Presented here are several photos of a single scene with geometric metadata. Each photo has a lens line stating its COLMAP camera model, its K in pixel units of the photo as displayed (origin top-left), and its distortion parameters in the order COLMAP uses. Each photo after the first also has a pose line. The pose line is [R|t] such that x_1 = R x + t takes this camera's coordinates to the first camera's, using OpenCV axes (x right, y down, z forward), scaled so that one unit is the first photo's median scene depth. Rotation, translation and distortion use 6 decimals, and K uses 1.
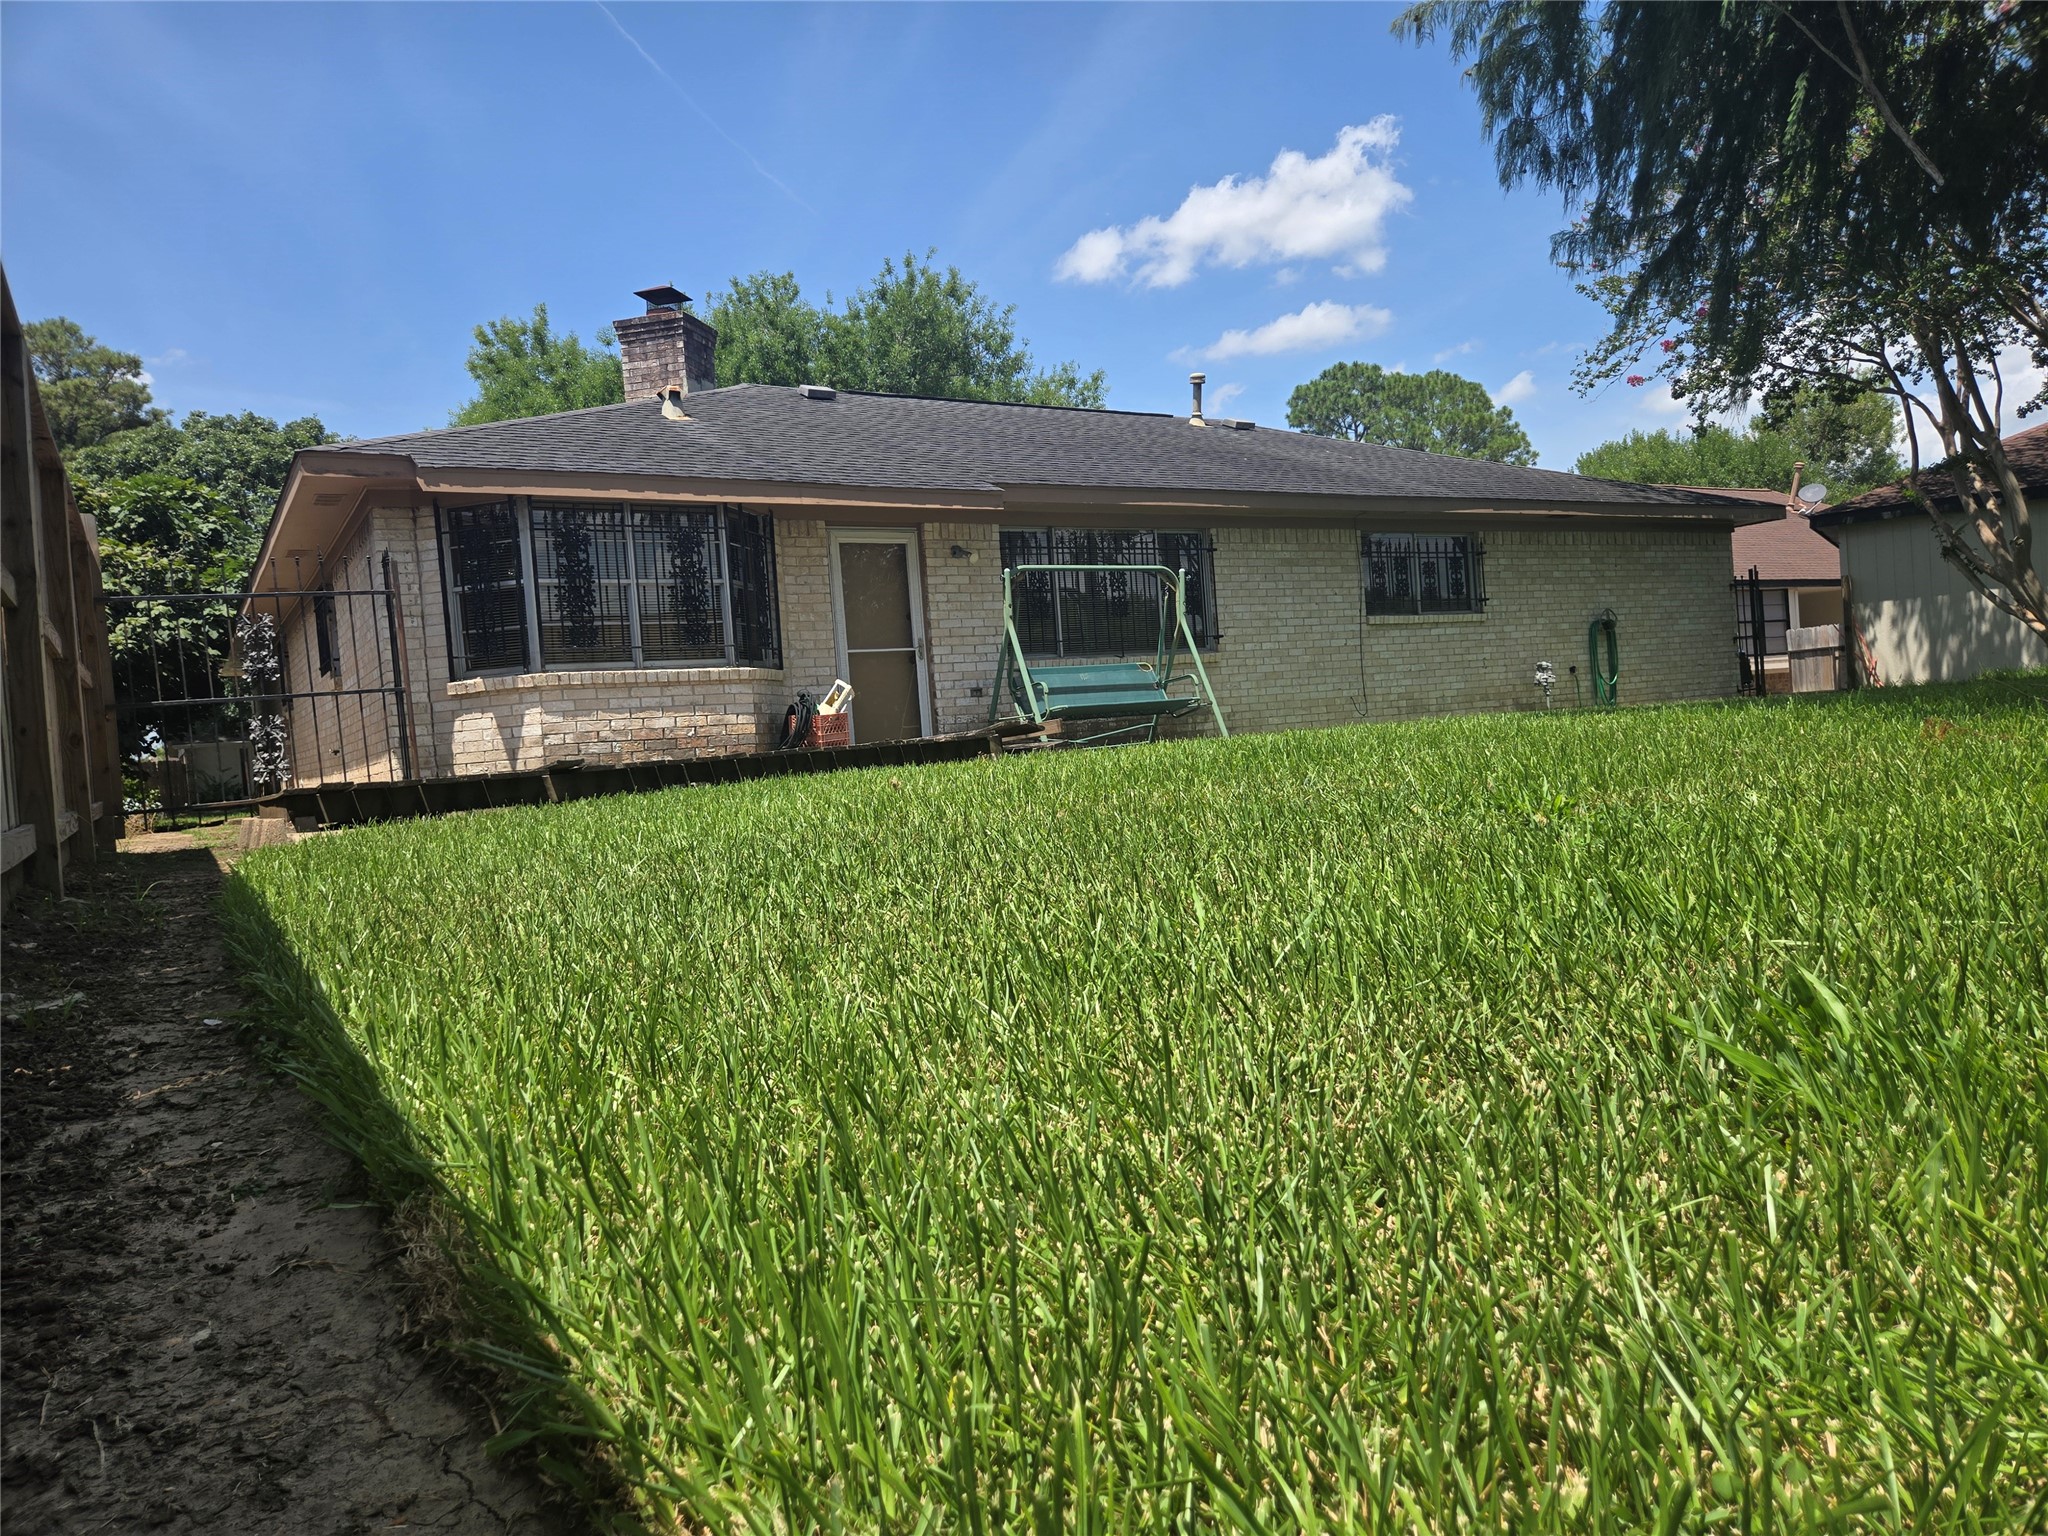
lens RADIAL K [[1378.4, 0, 1021.1], [0, 1378.4, 777.6], [0, 0, 1]] dist [0.055512, -0.020116]
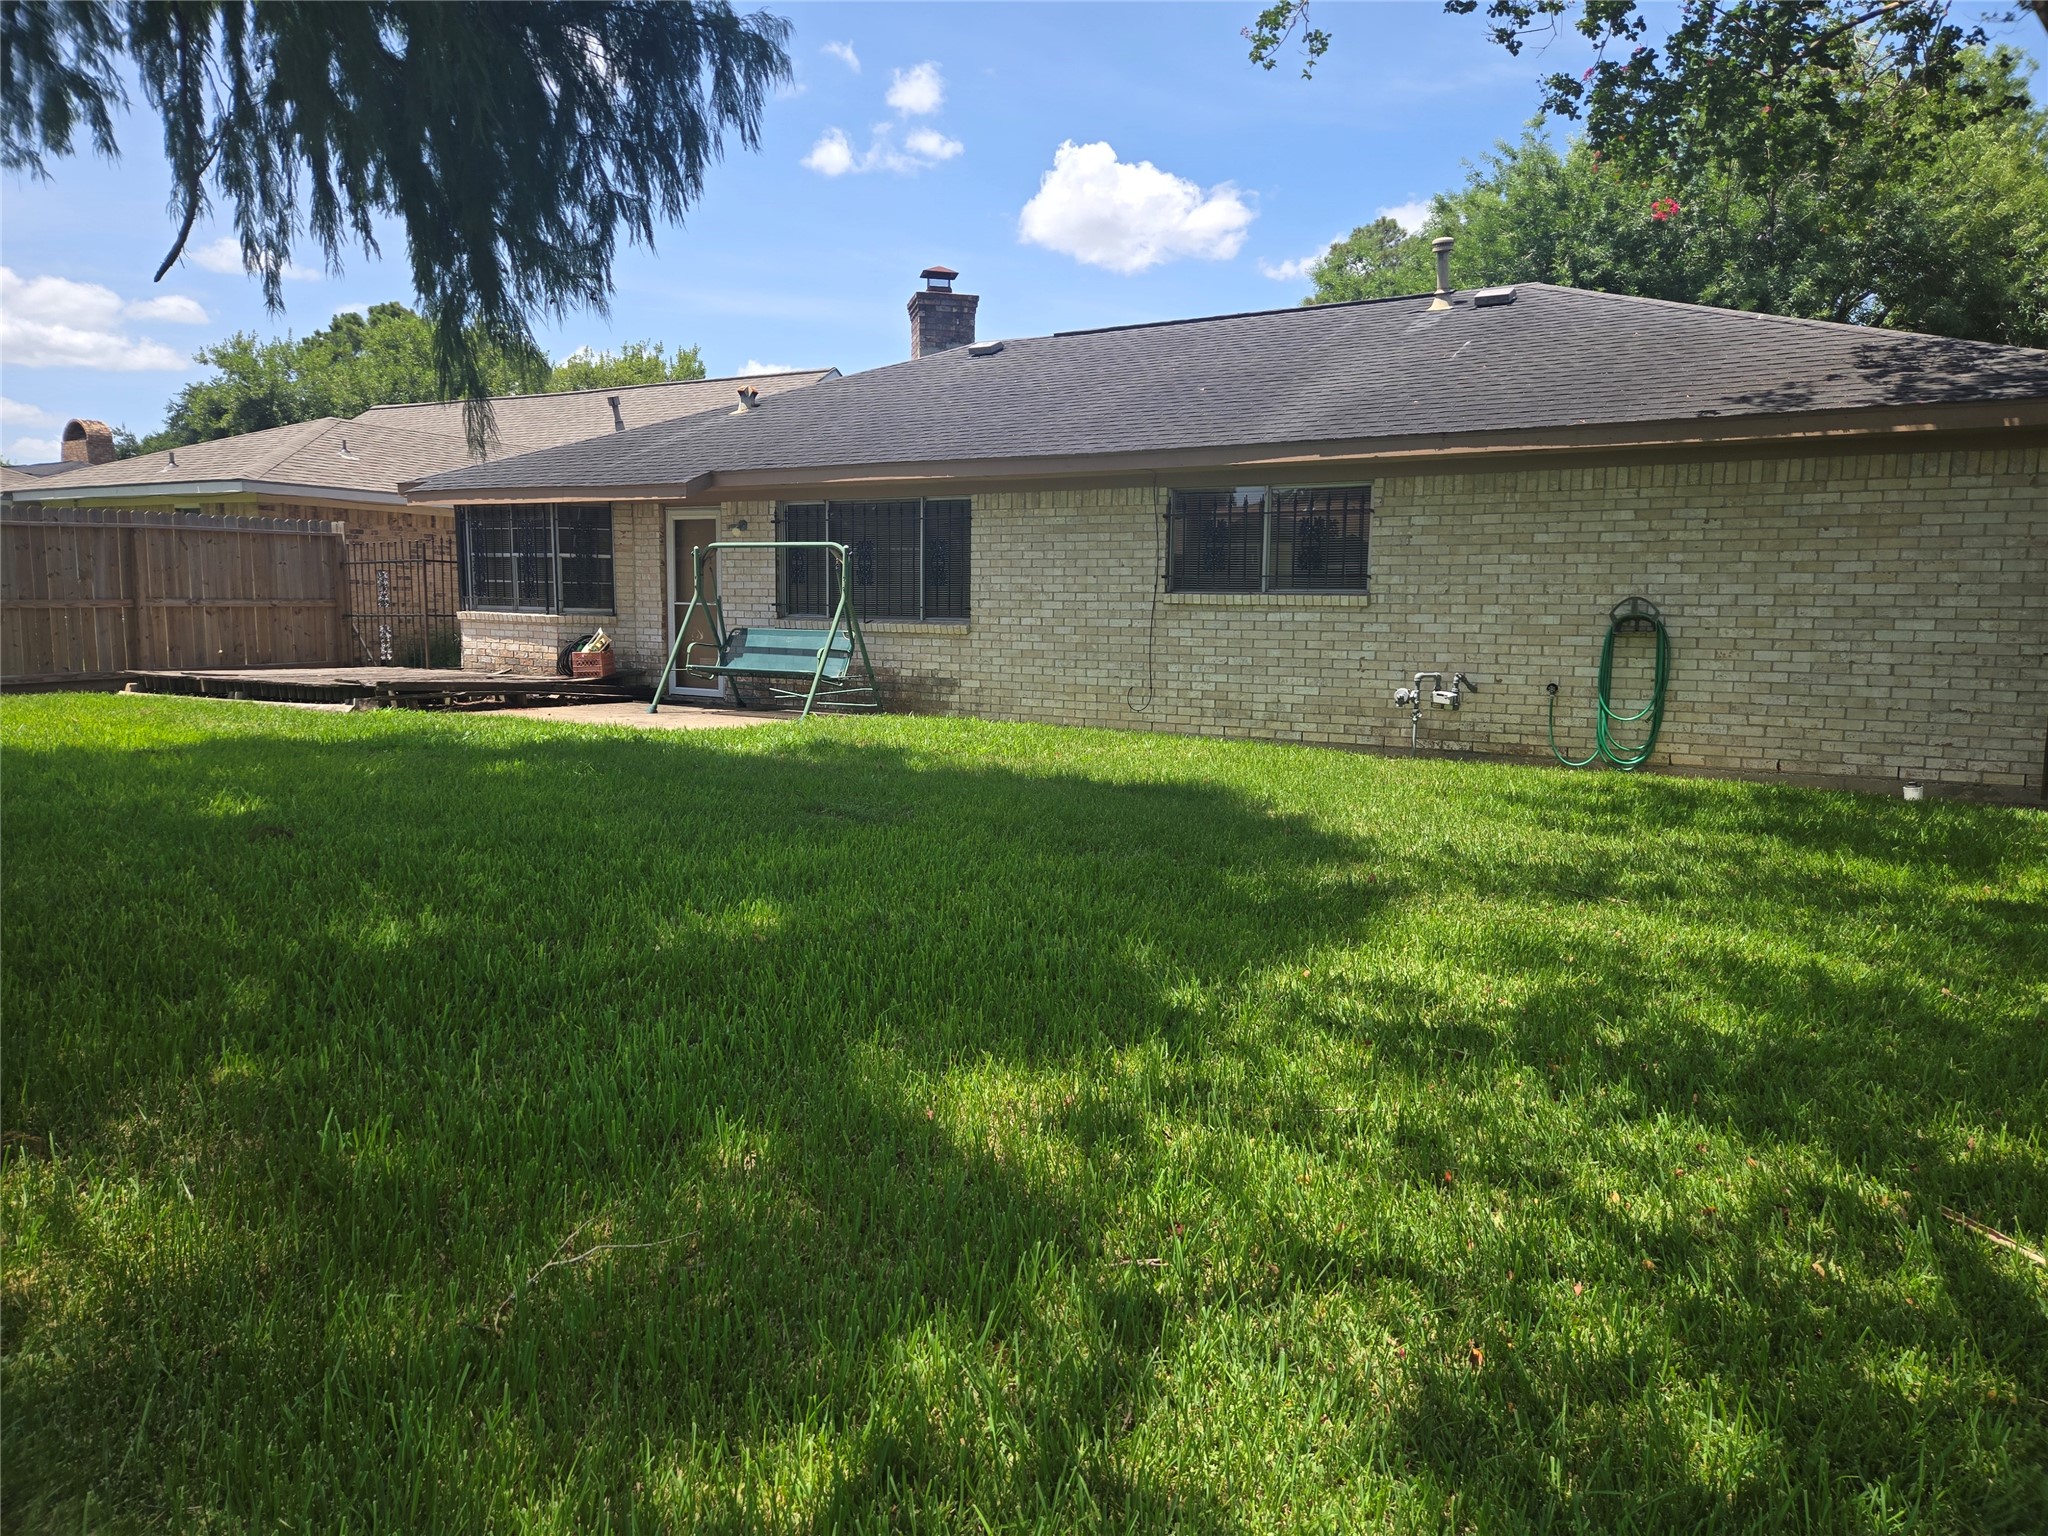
lens RADIAL K [[1378.4, 0, 1017.7], [0, 1378.4, 780.9], [0, 0, 1]] dist [0.055512, -0.020116]
pose [[0.457173, 0.190203, -0.868801, 1.113671], [-0.078086, 0.981676, 0.173825, -0.168025], [0.885943, -0.011627, 0.463648, 0.631946]]
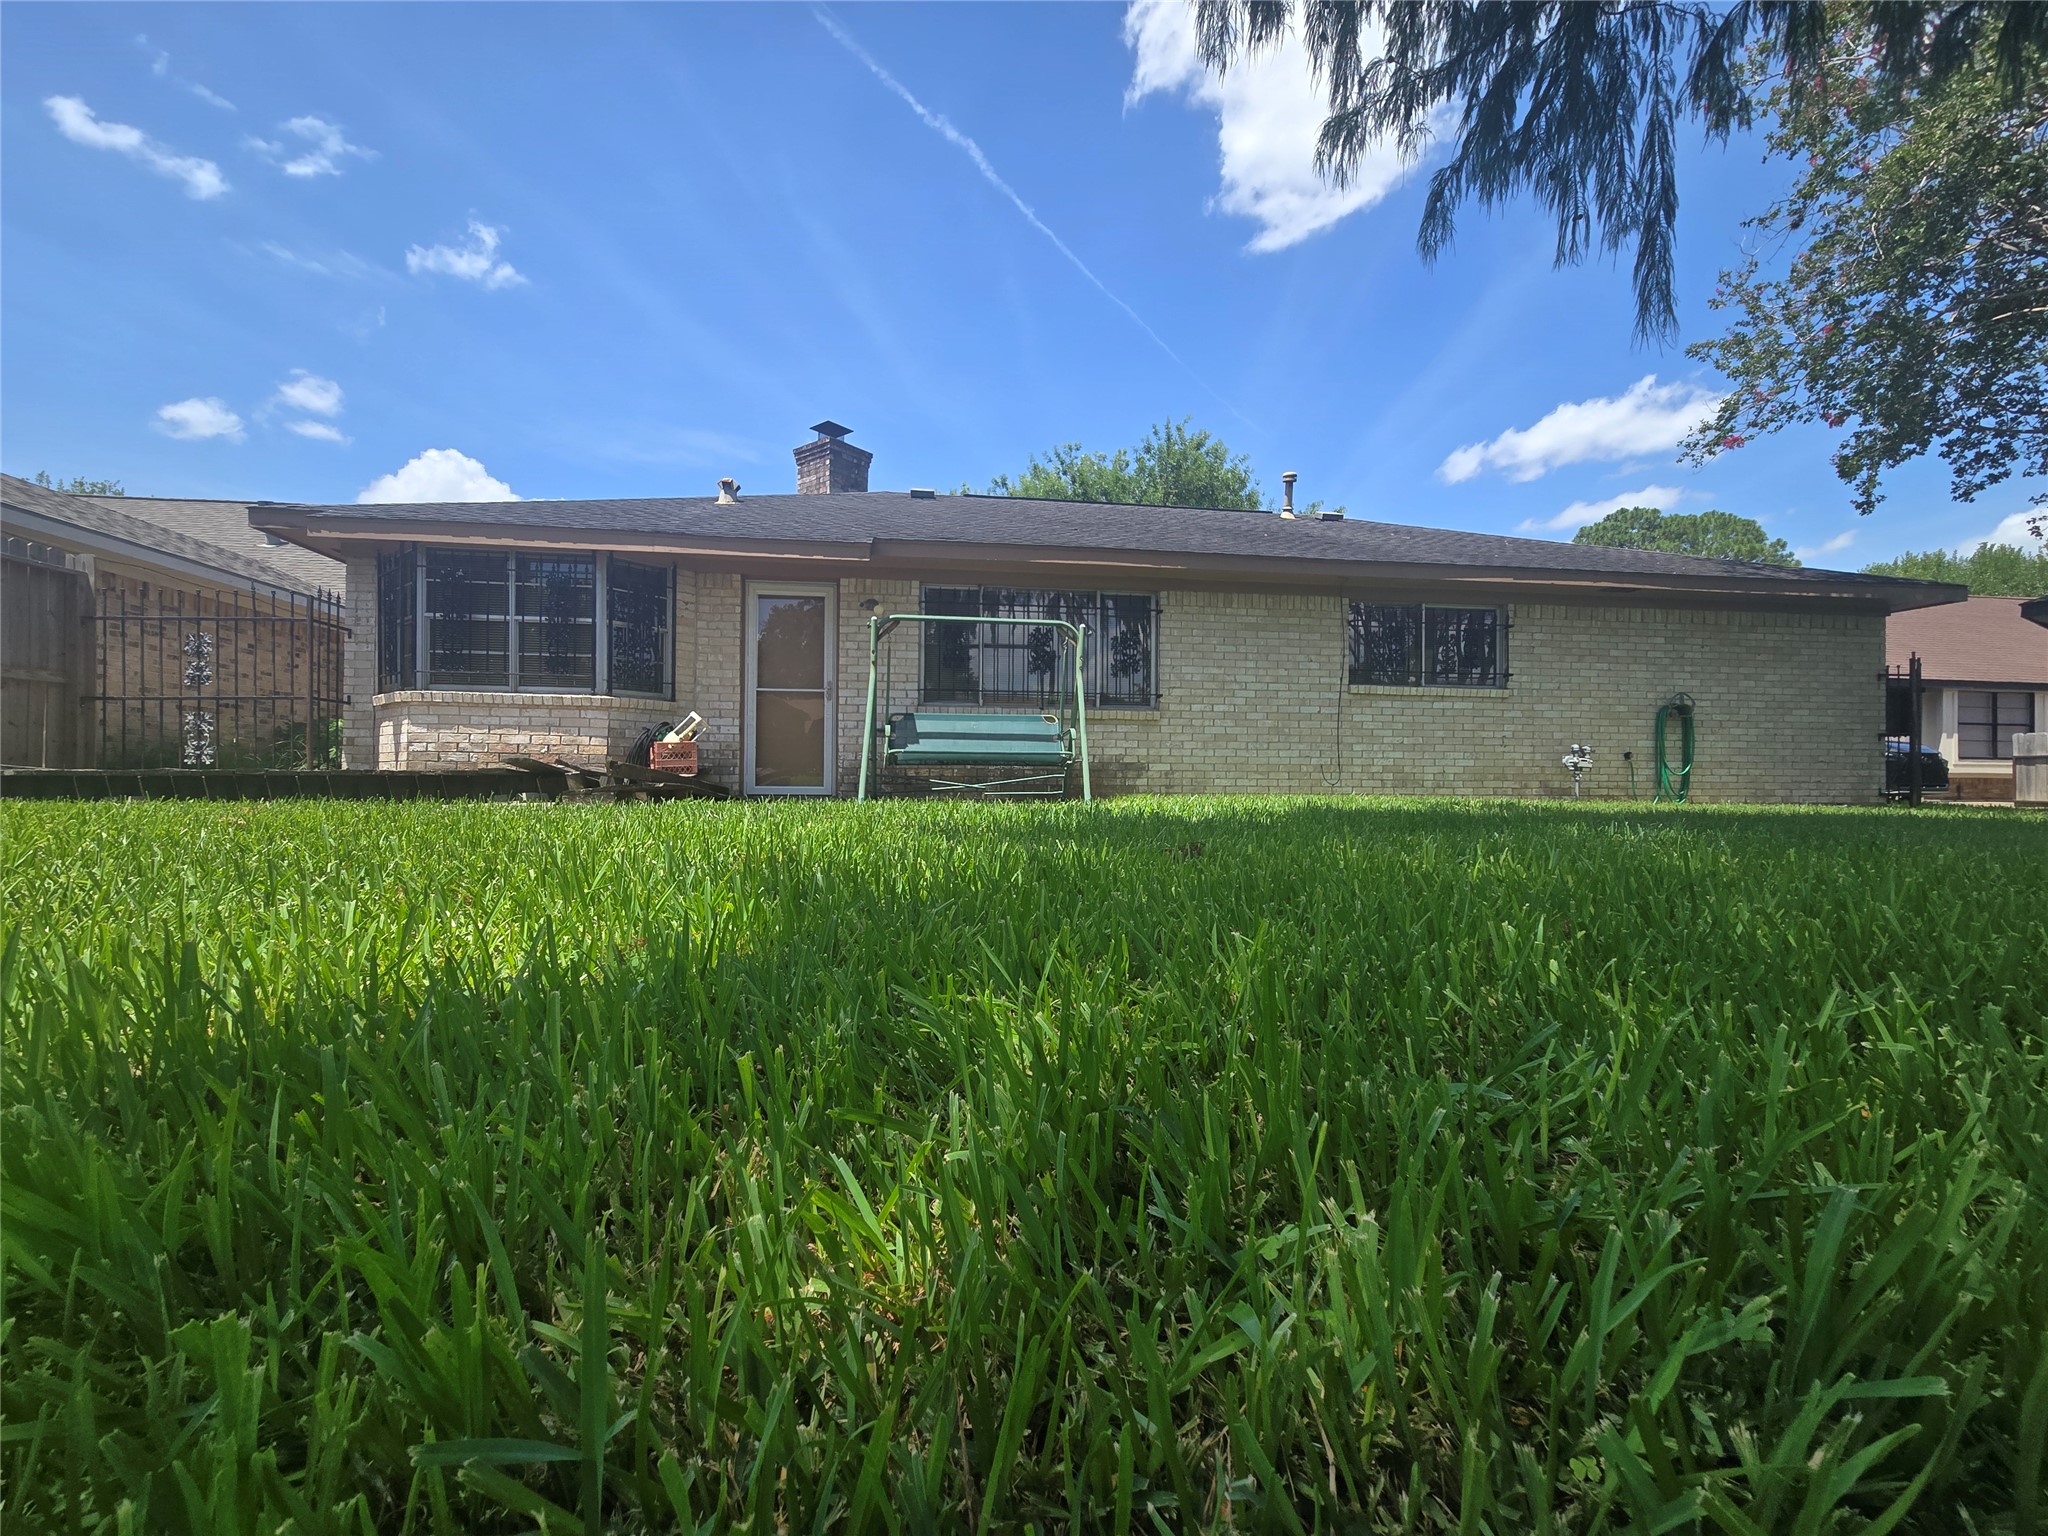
lens RADIAL K [[846.3, 0, 1030.6], [0, 846.3, 770.9], [0, 0, 1]] dist [0.001379, 0.001362]
pose [[0.915190, 0.081020, -0.394796, 0.334928], [-0.088709, 0.996057, -0.001227, -0.041016], [0.393139, 0.036145, 0.918768, 0.422523]]
